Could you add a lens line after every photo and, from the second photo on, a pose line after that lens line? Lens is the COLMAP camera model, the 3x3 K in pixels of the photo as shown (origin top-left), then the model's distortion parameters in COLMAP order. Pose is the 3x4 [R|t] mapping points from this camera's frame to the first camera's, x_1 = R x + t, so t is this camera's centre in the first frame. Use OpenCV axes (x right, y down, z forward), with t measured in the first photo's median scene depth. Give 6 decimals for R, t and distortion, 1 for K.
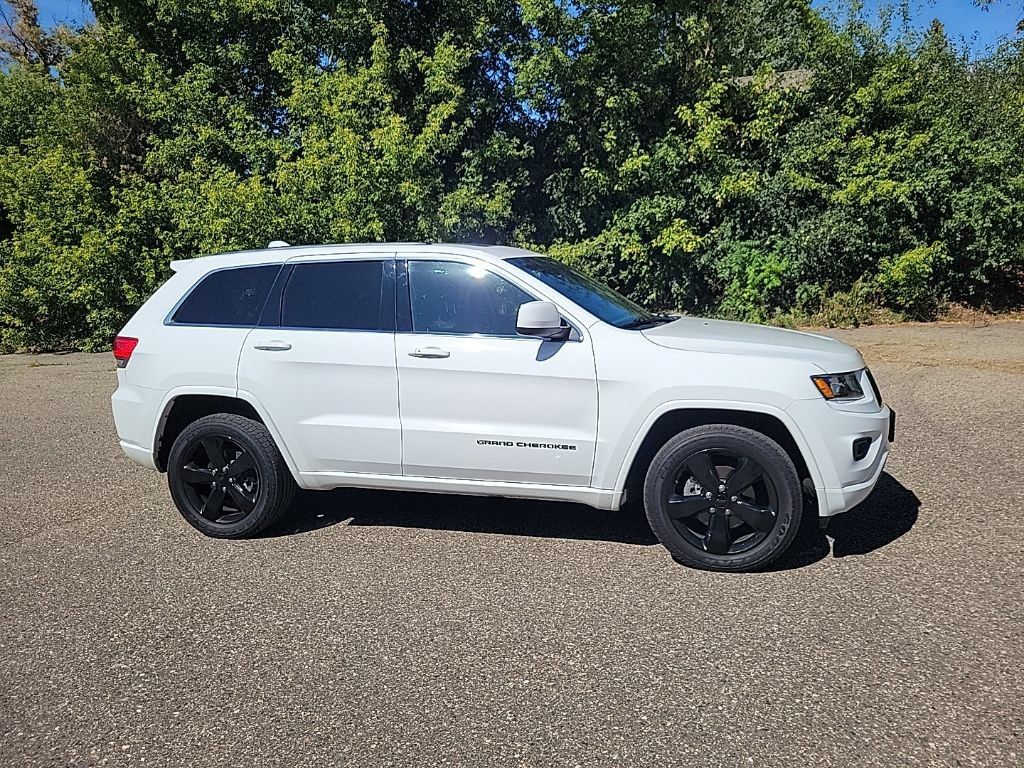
lens RADIAL K [[770.1, 0, 523.3], [0, 770.1, 377.6], [0, 0, 1]] dist [0.049492, -0.032575]
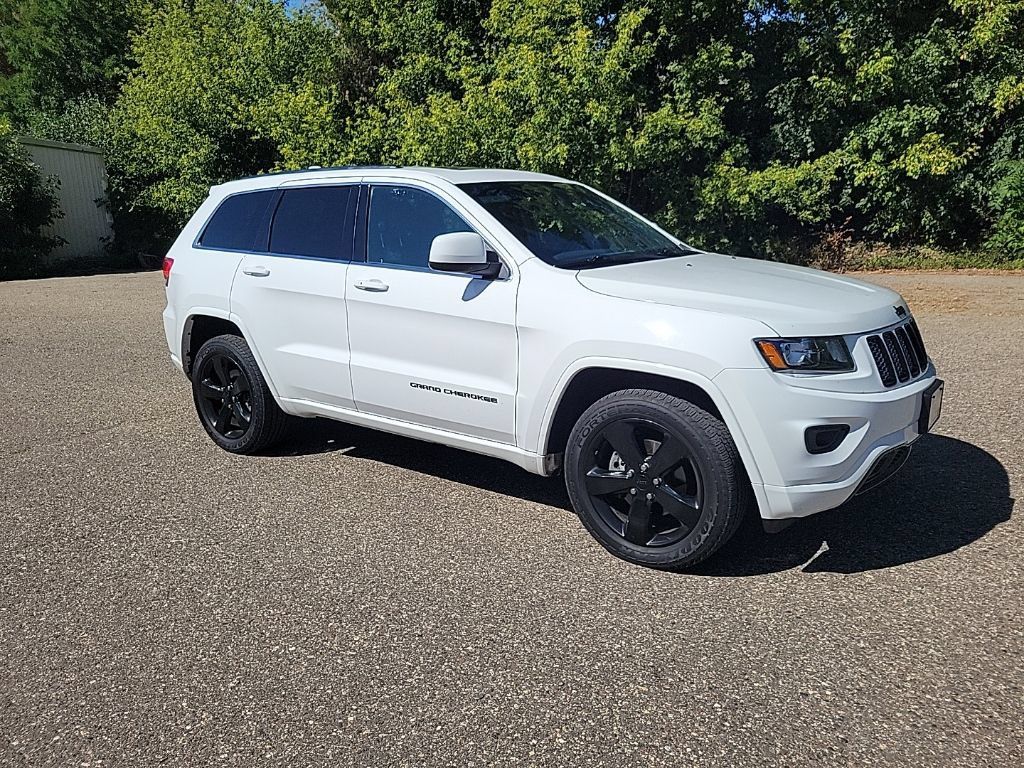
lens RADIAL K [[770.1, 0, 507.0], [0, 770.1, 379.4], [0, 0, 1]] dist [0.049492, -0.032575]
pose [[0.932394, 0.088292, -0.350495, 0.326574], [-0.055219, 0.993118, 0.103279, -0.022027], [0.357201, -0.076943, 0.930853, 0.152535]]
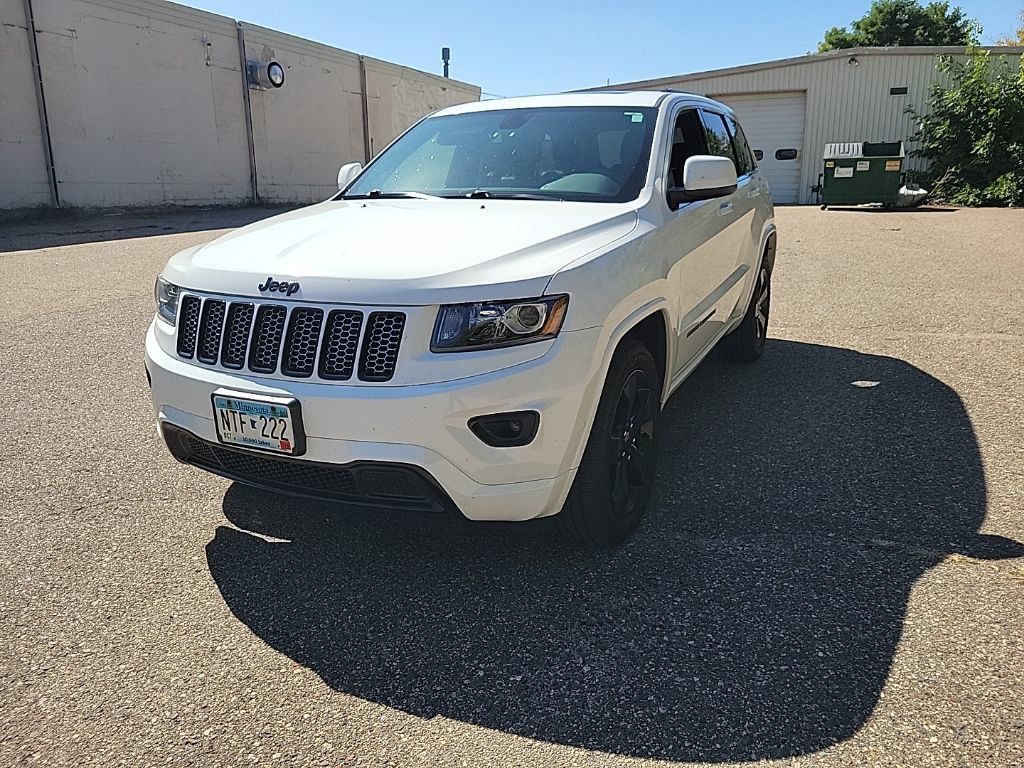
lens RADIAL K [[770.1, 0, 515.4], [0, 770.1, 372.1], [0, 0, 1]] dist [0.049492, -0.032575]
pose [[-0.180076, 0.290967, -0.939633, 0.872056], [-0.102860, 0.944442, 0.312169, -0.152259], [0.978260, 0.152865, -0.140143, 1.171210]]
